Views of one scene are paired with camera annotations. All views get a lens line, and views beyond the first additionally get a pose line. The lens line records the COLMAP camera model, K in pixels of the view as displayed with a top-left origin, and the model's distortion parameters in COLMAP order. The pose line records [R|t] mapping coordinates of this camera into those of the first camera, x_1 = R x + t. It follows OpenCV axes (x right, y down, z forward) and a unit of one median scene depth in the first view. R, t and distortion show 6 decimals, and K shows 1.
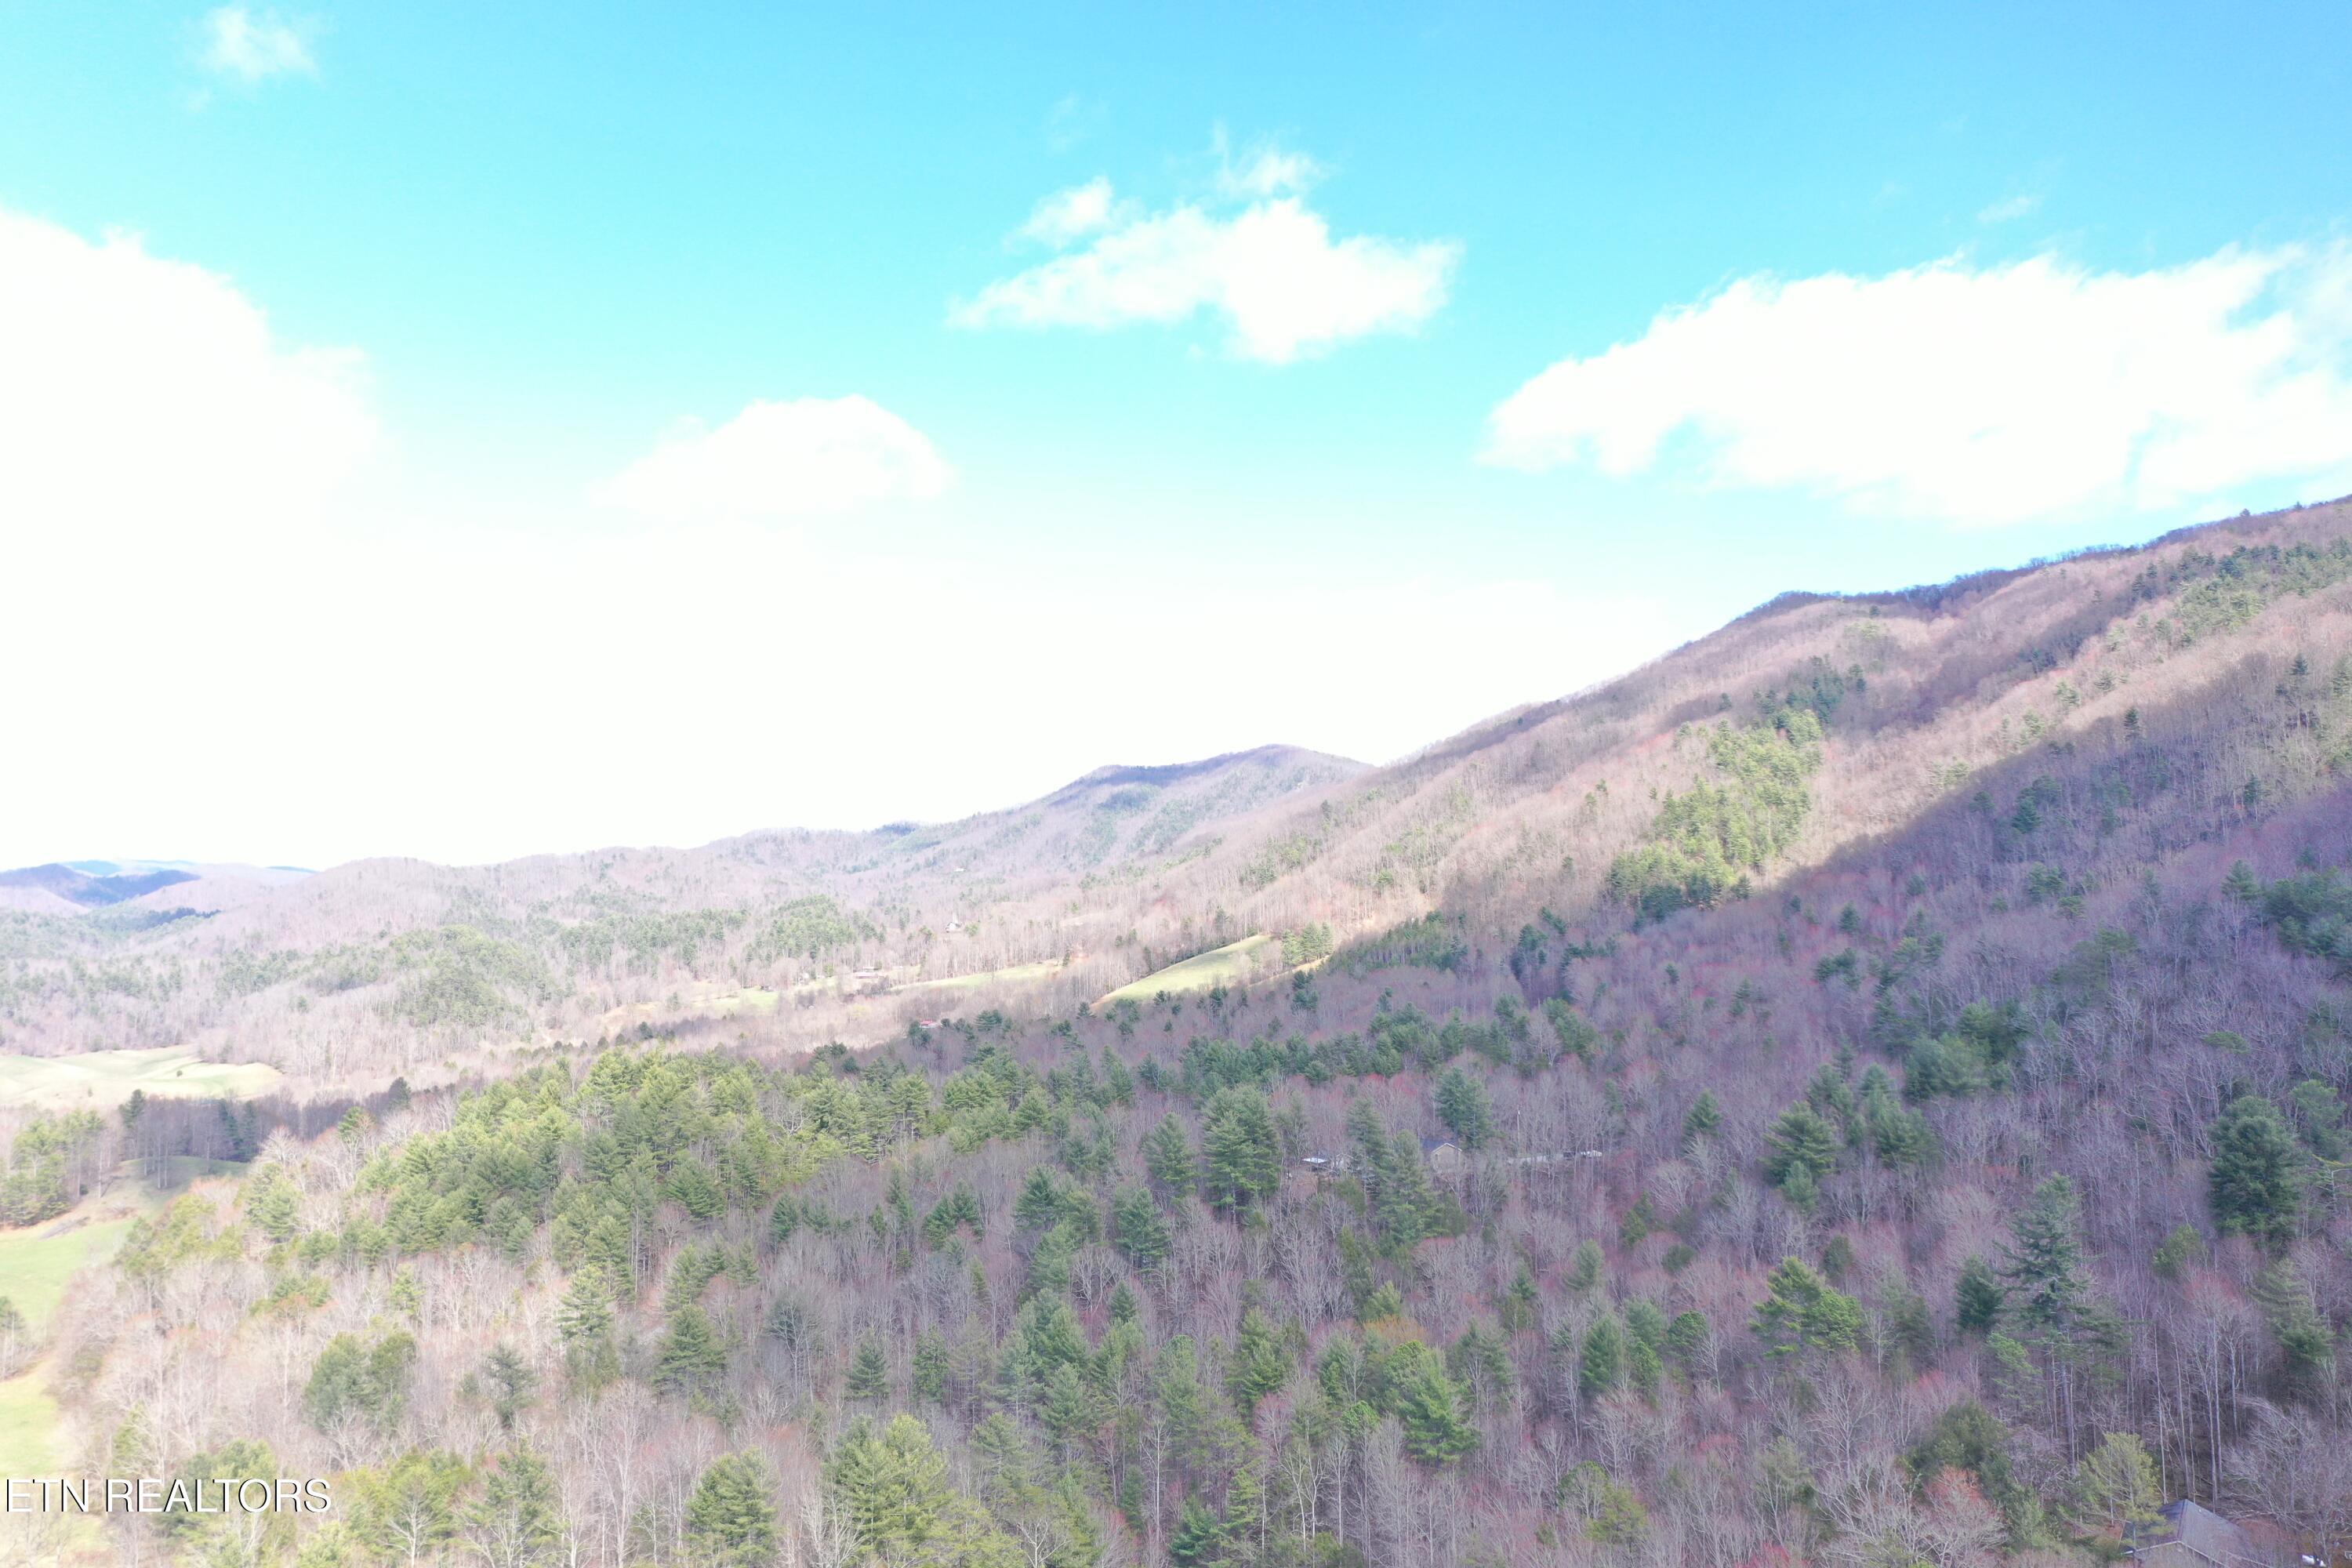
lens RADIAL K [[1874.2, 0, 1183.5], [0, 1874.2, 779.8], [0, 0, 1]] dist [0.020777, 0.006593]
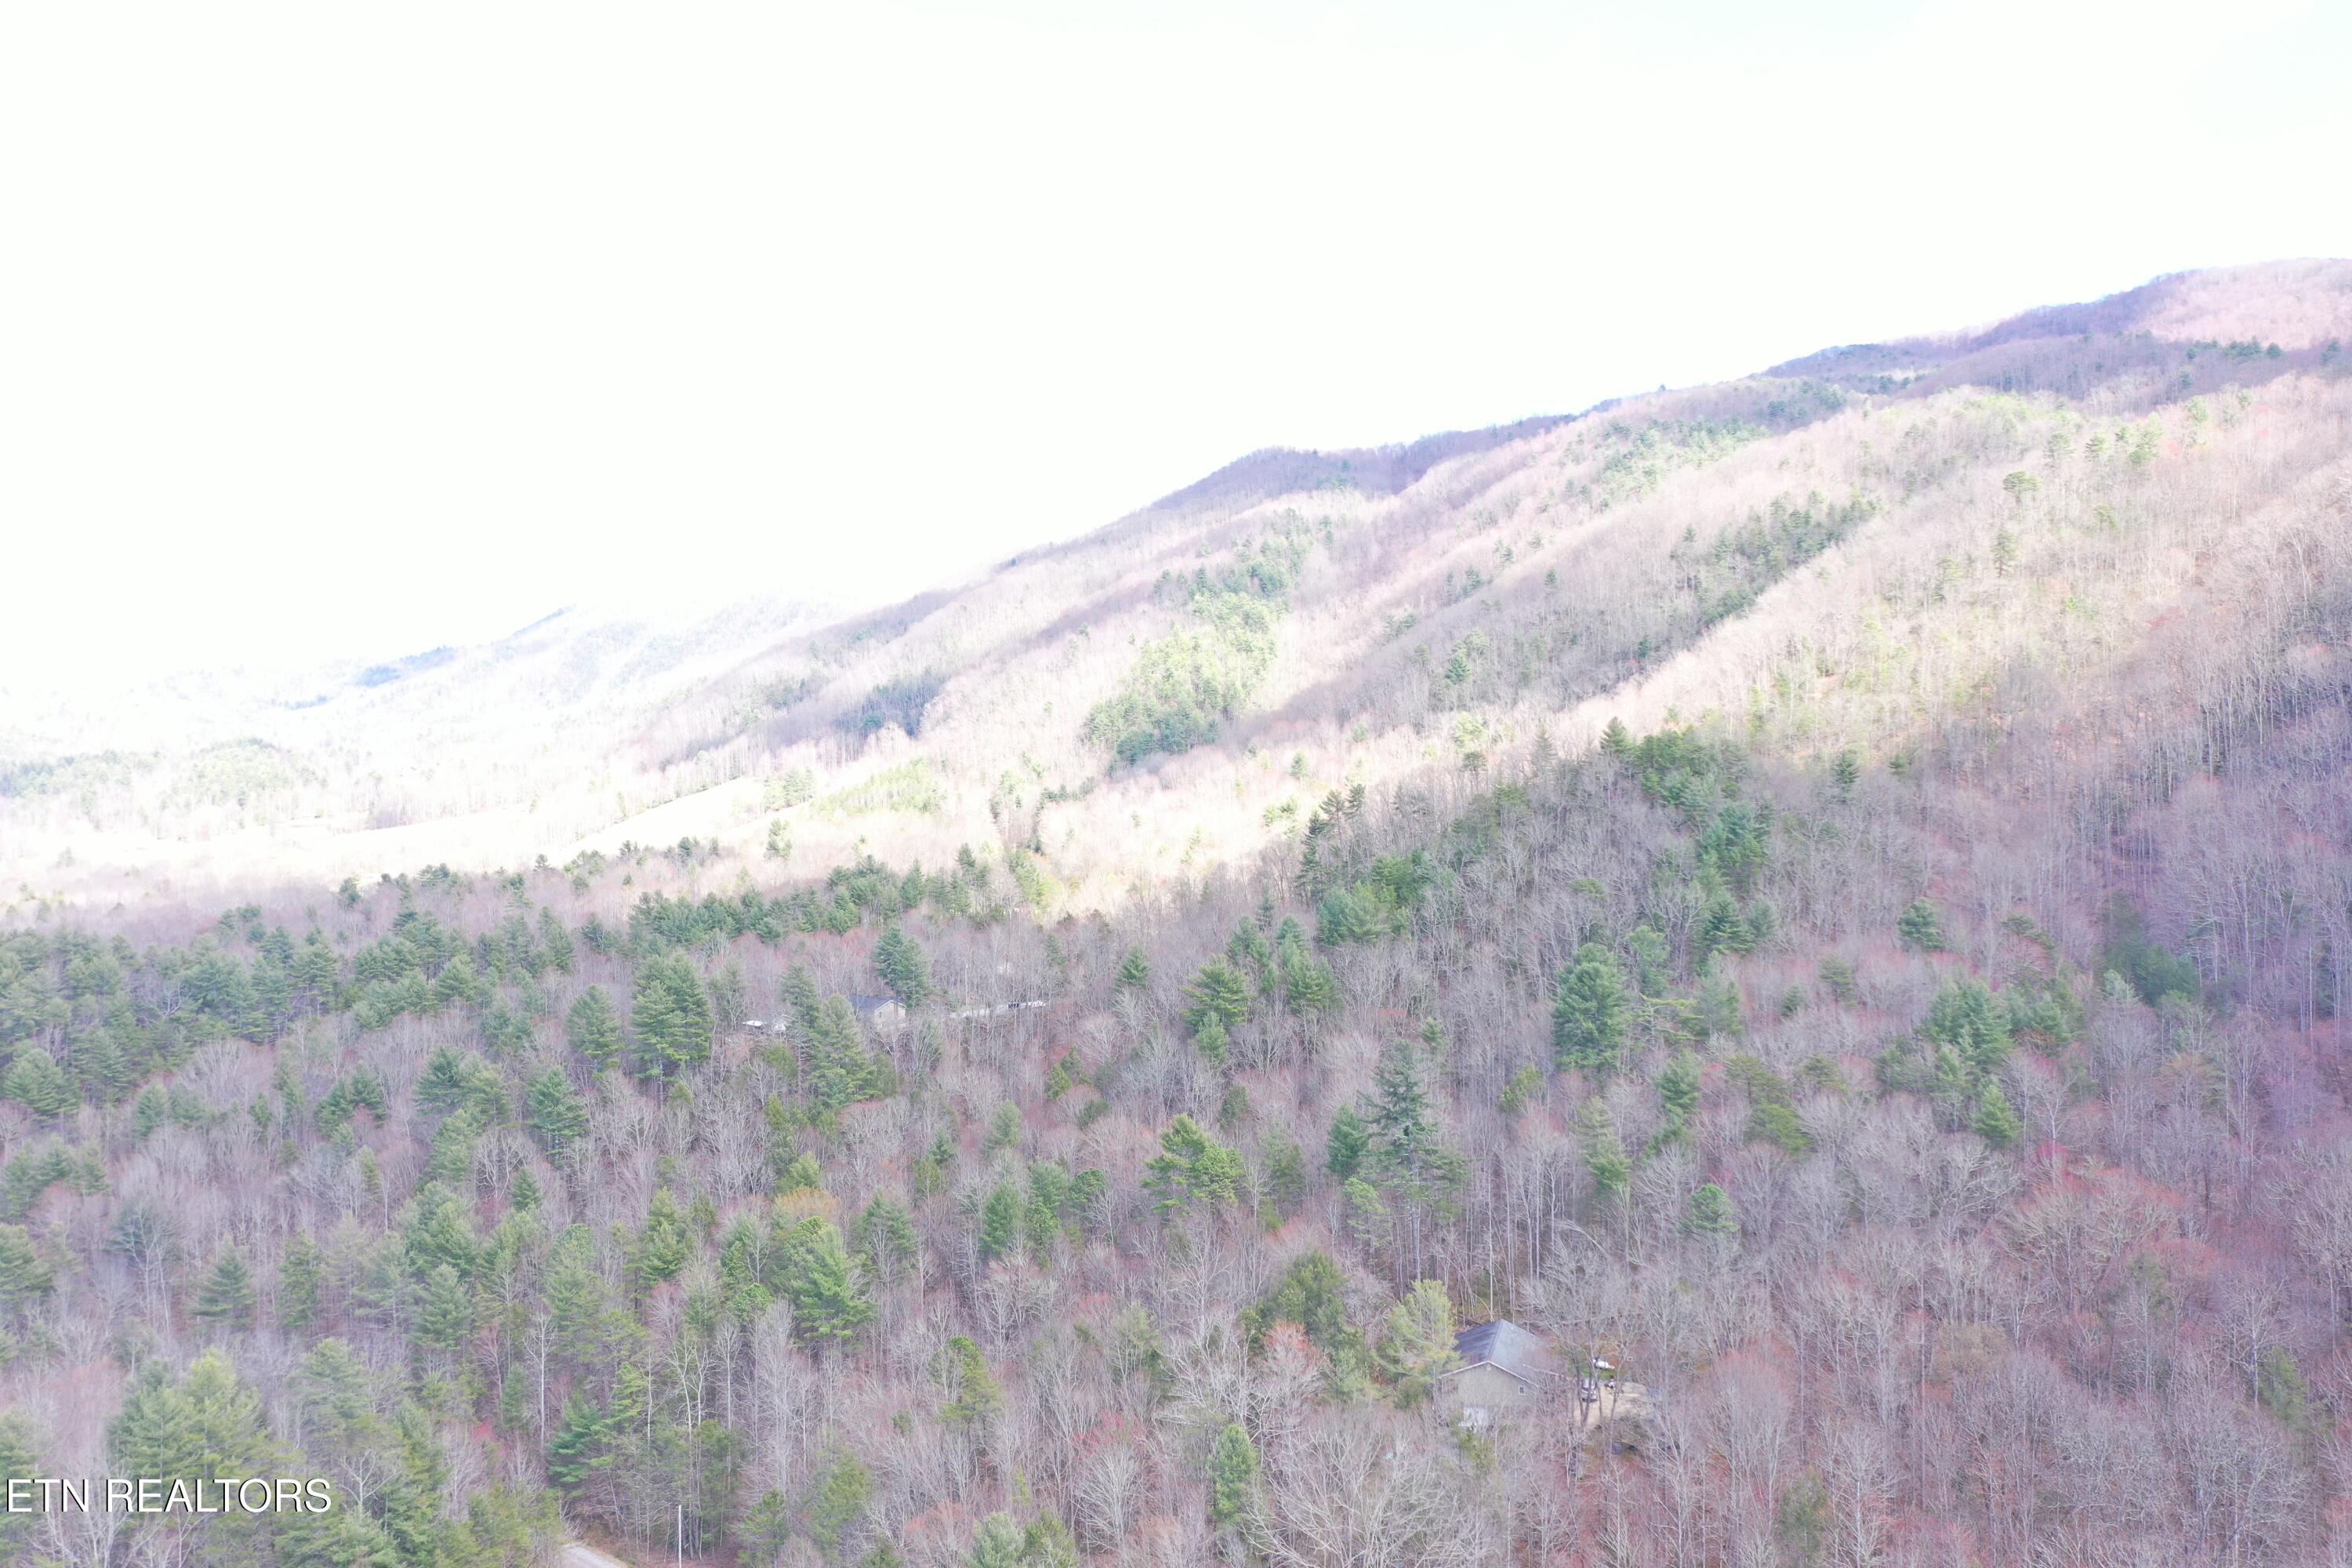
lens RADIAL K [[1874.2, 0, 1183.5], [0, 1874.2, 779.8], [0, 0, 1]] dist [0.020777, 0.006593]
pose [[0.965980, -0.007894, 0.258498, 0.037749], [-0.014782, 0.996215, 0.085662, -0.012109], [-0.258195, -0.086569, 0.962206, 0.012844]]
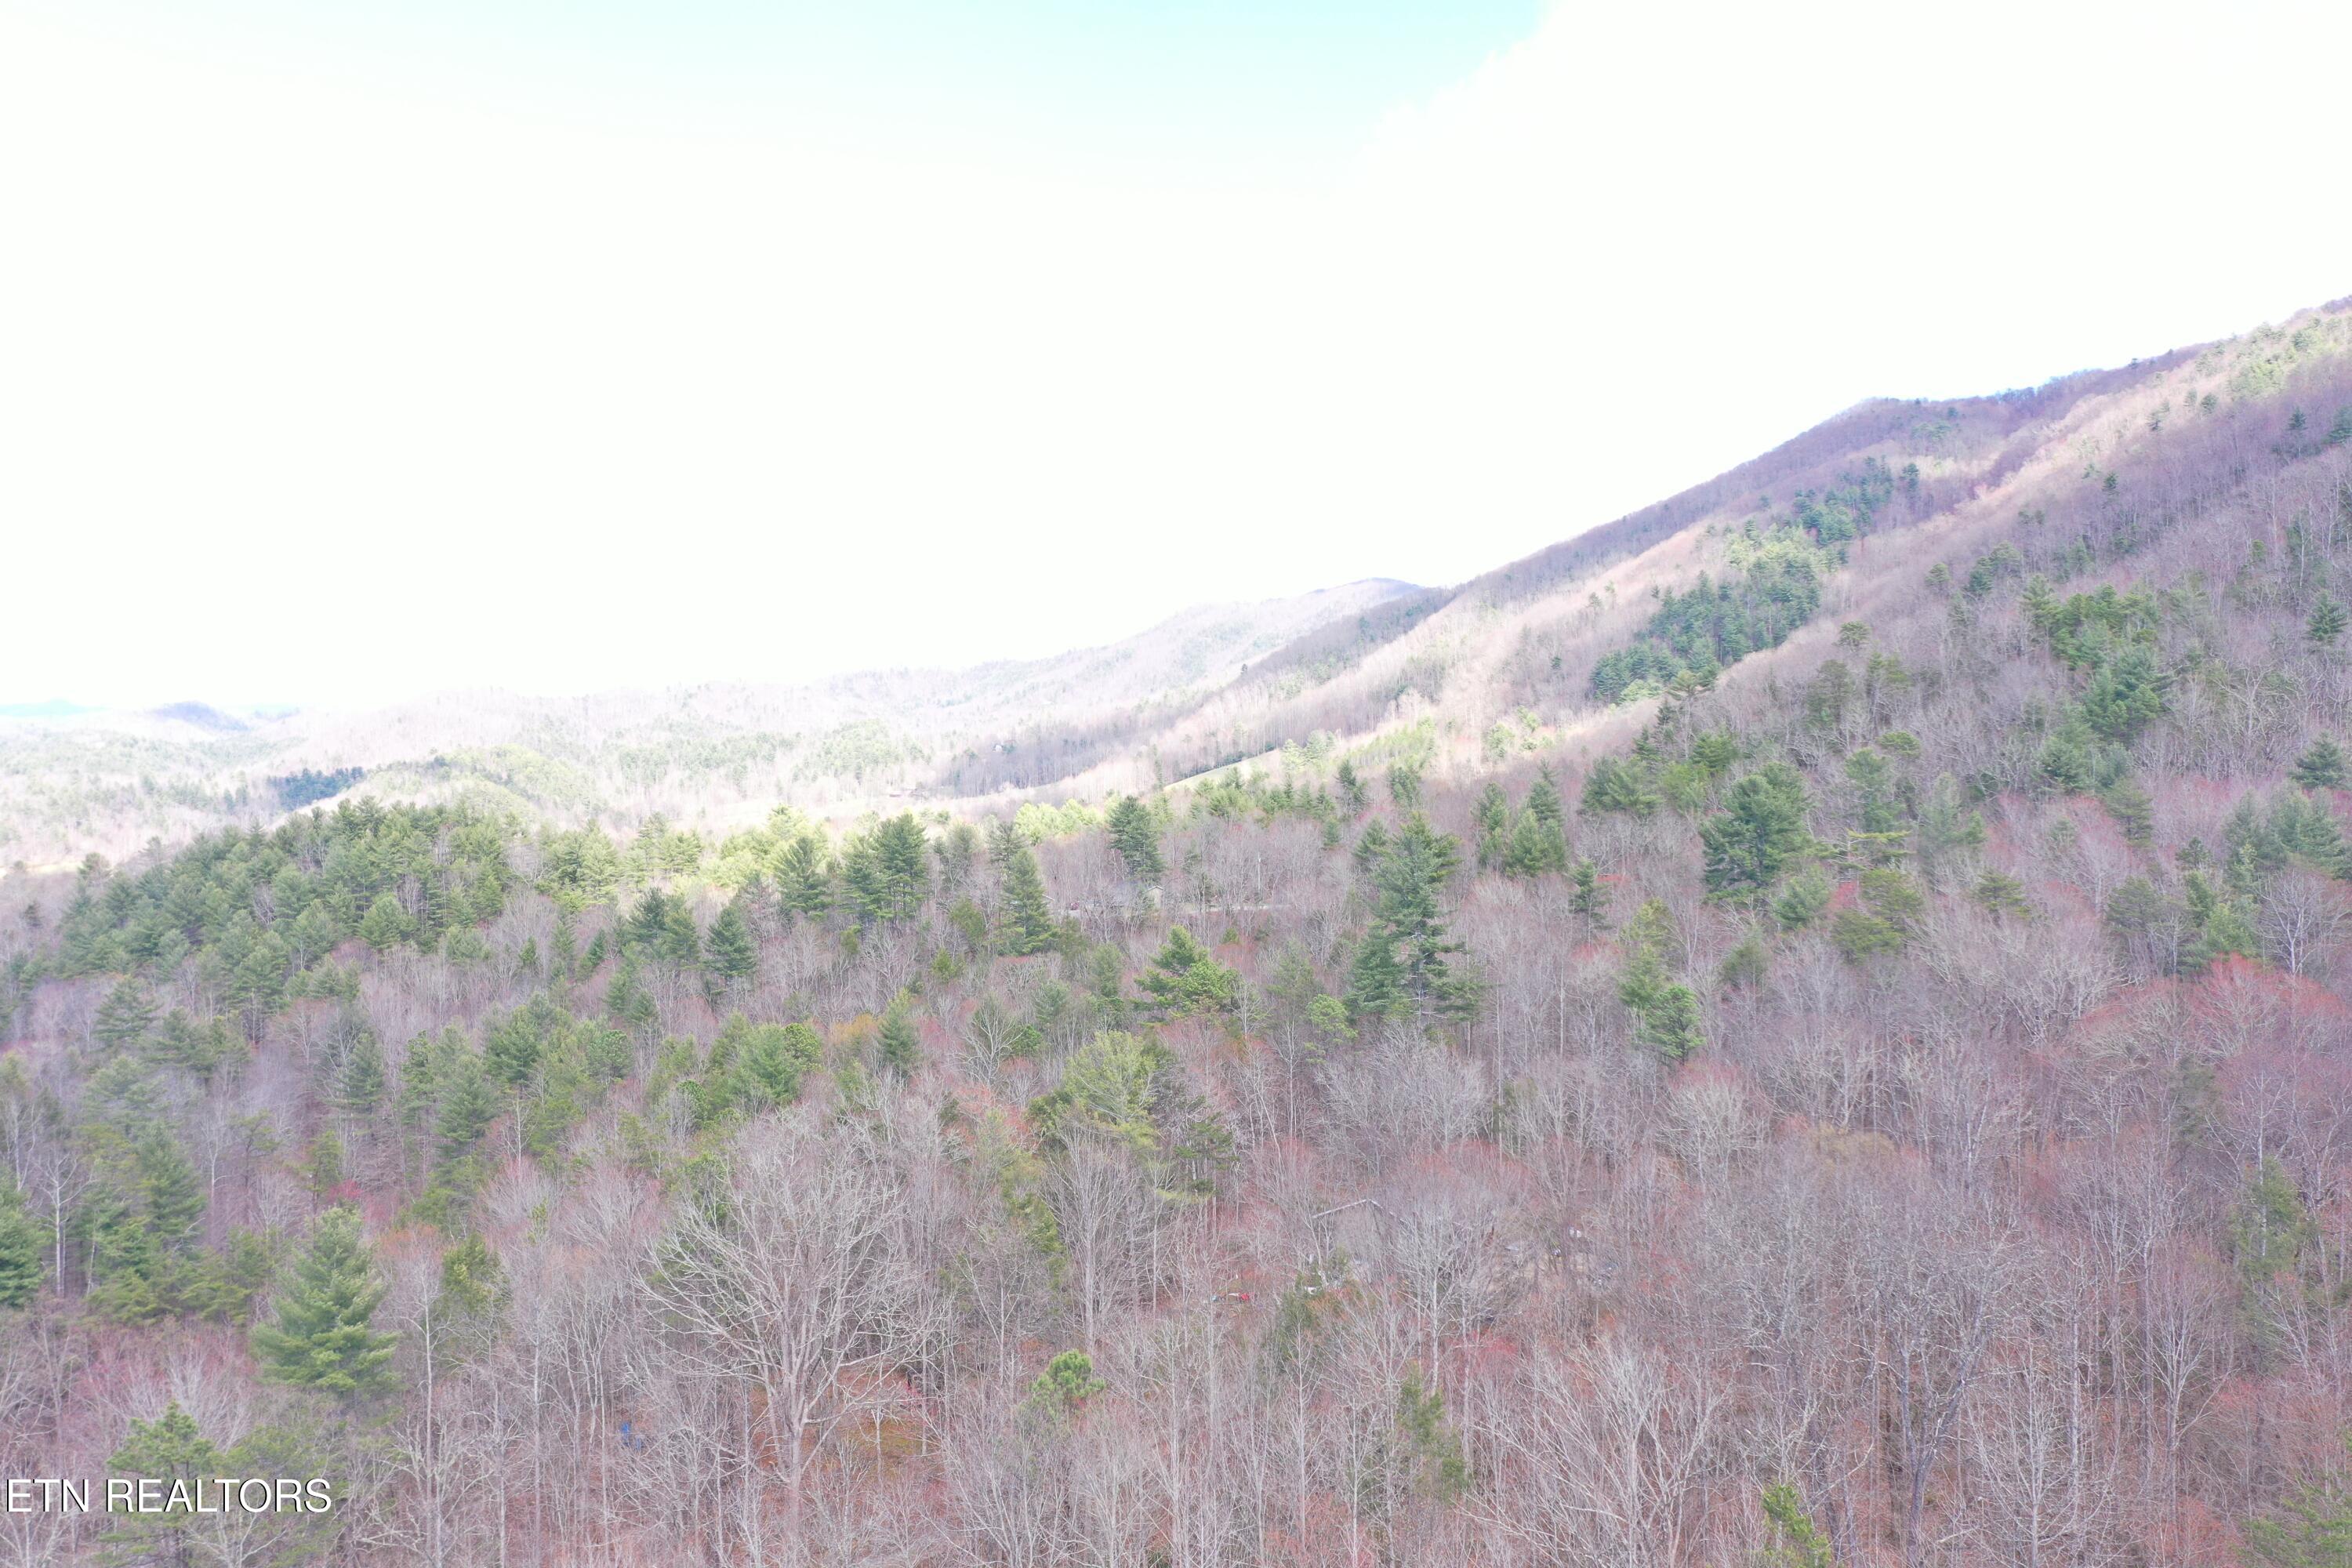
lens RADIAL K [[1874.2, 0, 1183.5], [0, 1874.2, 779.8], [0, 0, 1]] dist [0.020777, 0.006593]
pose [[0.997087, 0.003349, -0.076194, 0.251325], [0.002825, 0.996729, 0.080770, 0.073765], [0.076215, -0.080750, 0.993816, 0.087492]]
